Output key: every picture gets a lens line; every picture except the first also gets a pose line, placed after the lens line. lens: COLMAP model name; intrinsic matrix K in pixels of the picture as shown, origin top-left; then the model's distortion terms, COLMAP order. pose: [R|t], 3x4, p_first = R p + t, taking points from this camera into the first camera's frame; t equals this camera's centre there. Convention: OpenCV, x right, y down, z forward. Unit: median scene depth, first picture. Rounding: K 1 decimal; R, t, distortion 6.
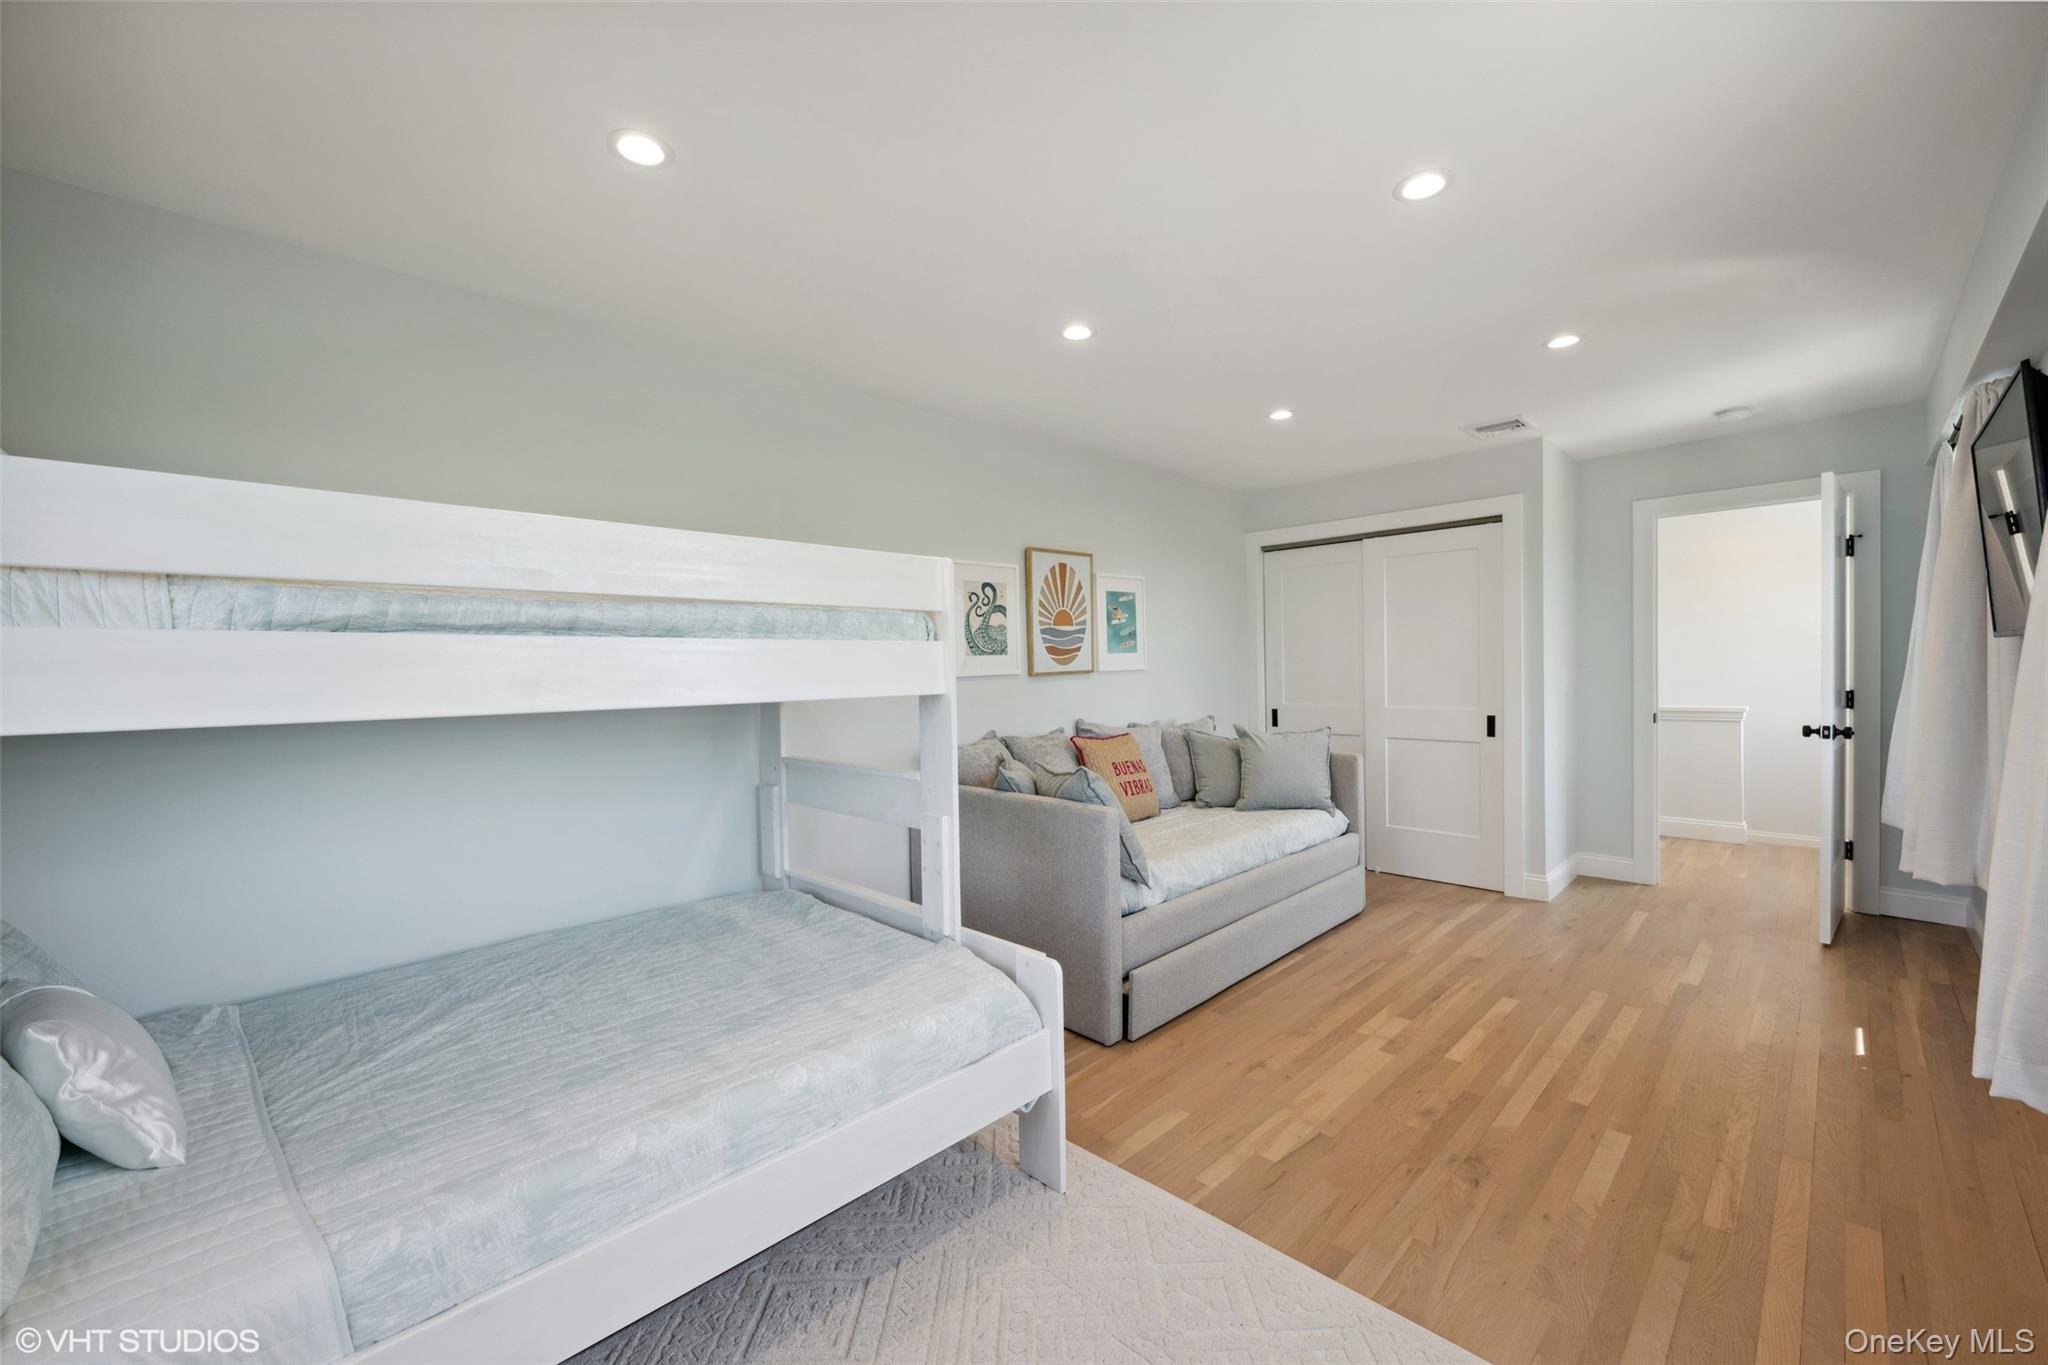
lens RADIAL K [[819.9, 0, 1022.0], [0, 819.9, 671.4], [0, 0, 1]] dist [-0.002528, 0.000388]
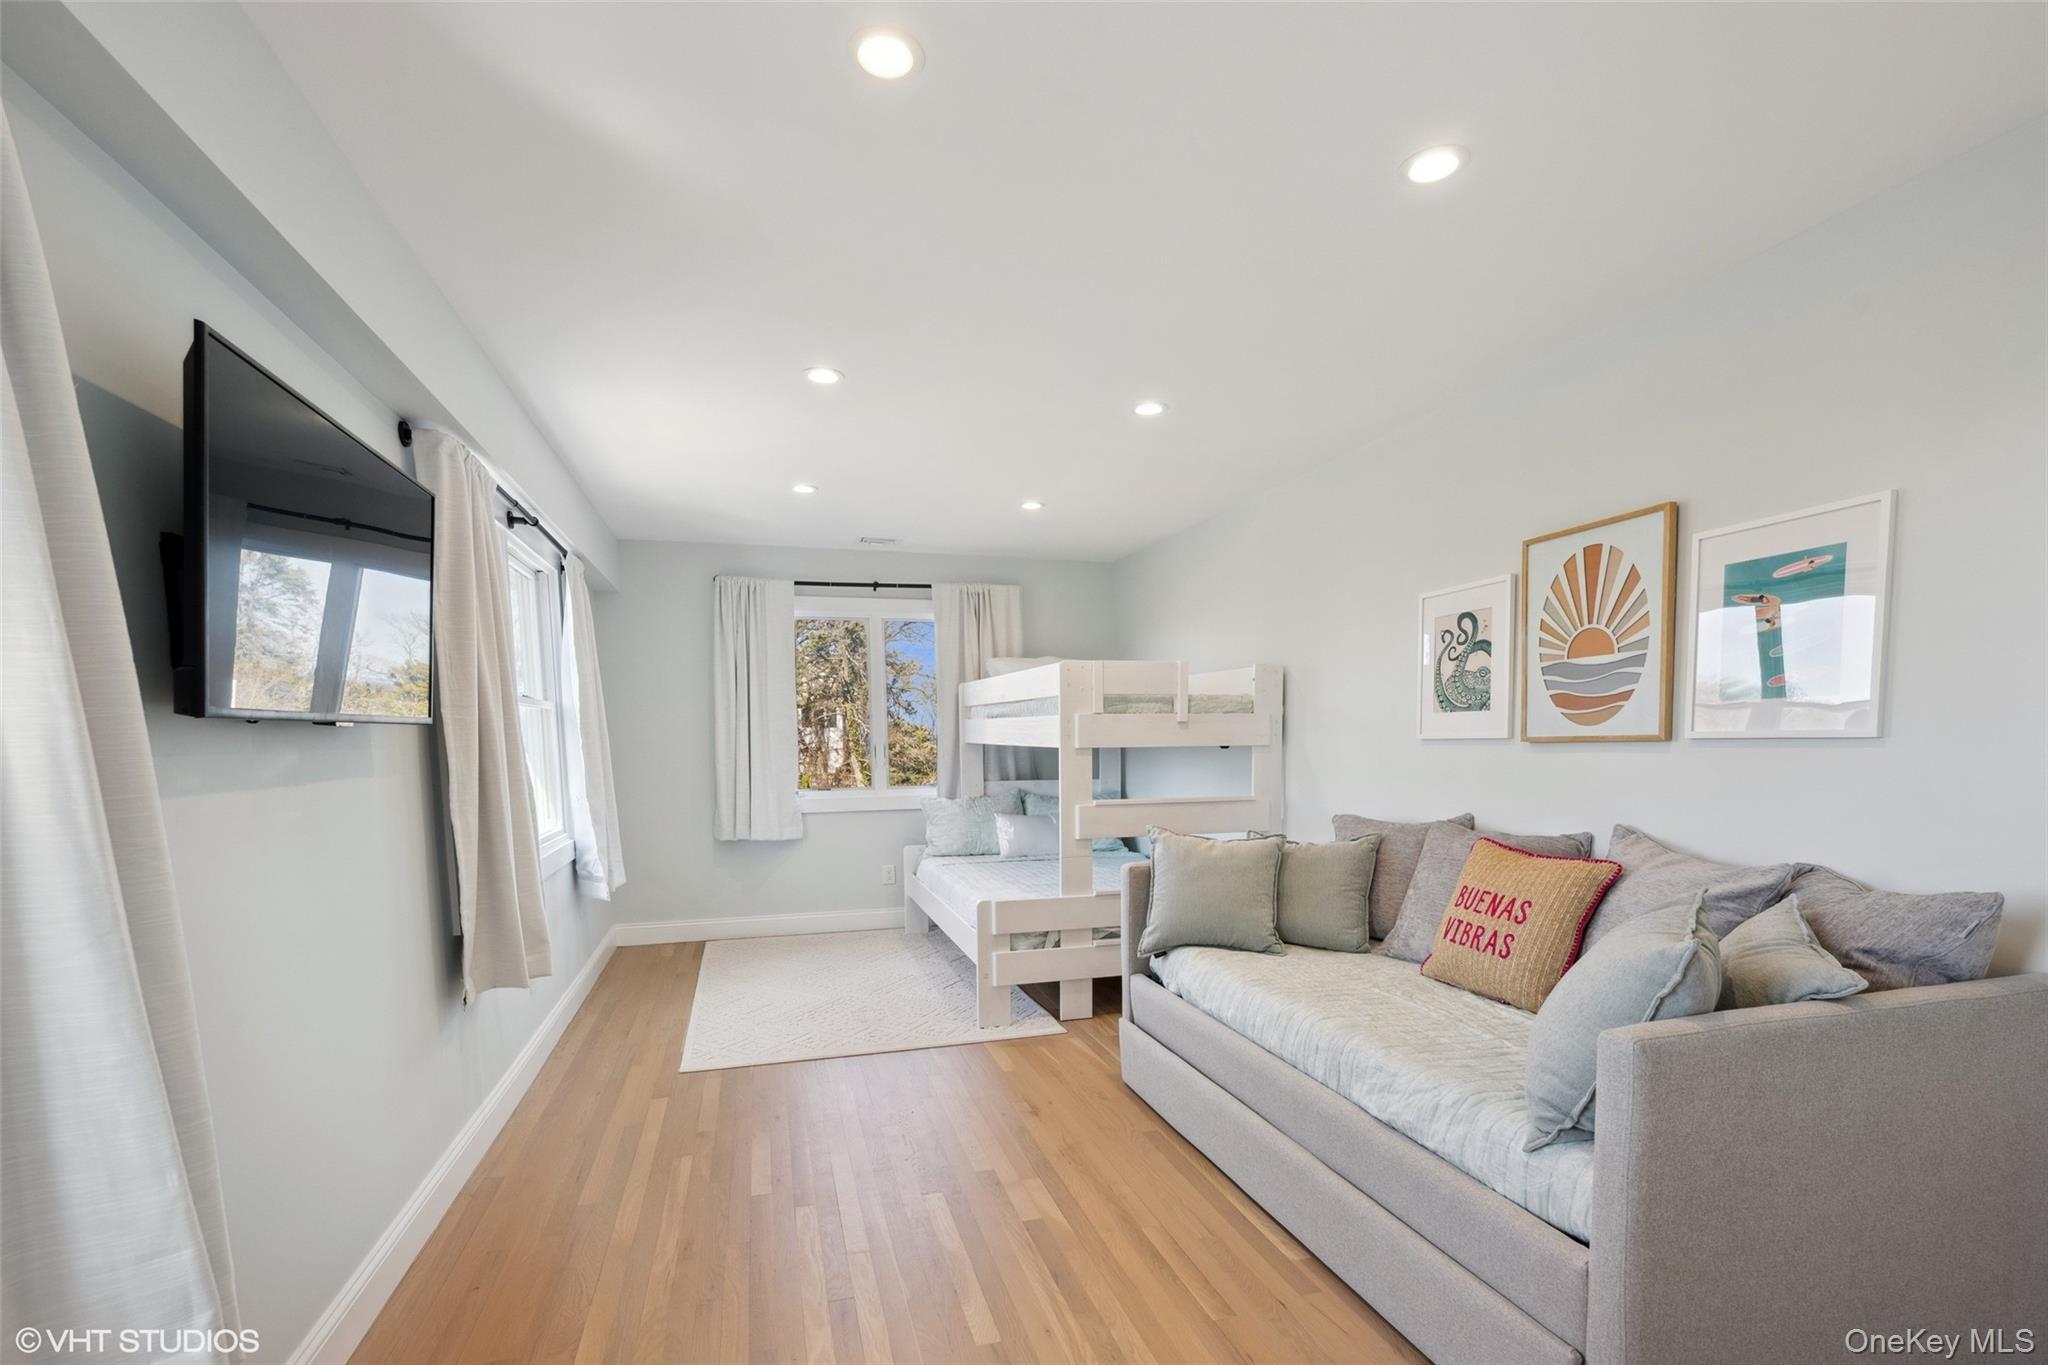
lens RADIAL K [[859.6, 0, 997.9], [0, 859.6, 807.7], [0, 0, 1]] dist [-0.002456, -0.000241]
pose [[-0.484210, 0.098251, -0.869418, 0.839553], [0.013137, 0.994380, 0.105056, -0.020127], [0.874853, 0.039448, -0.482779, 1.000573]]
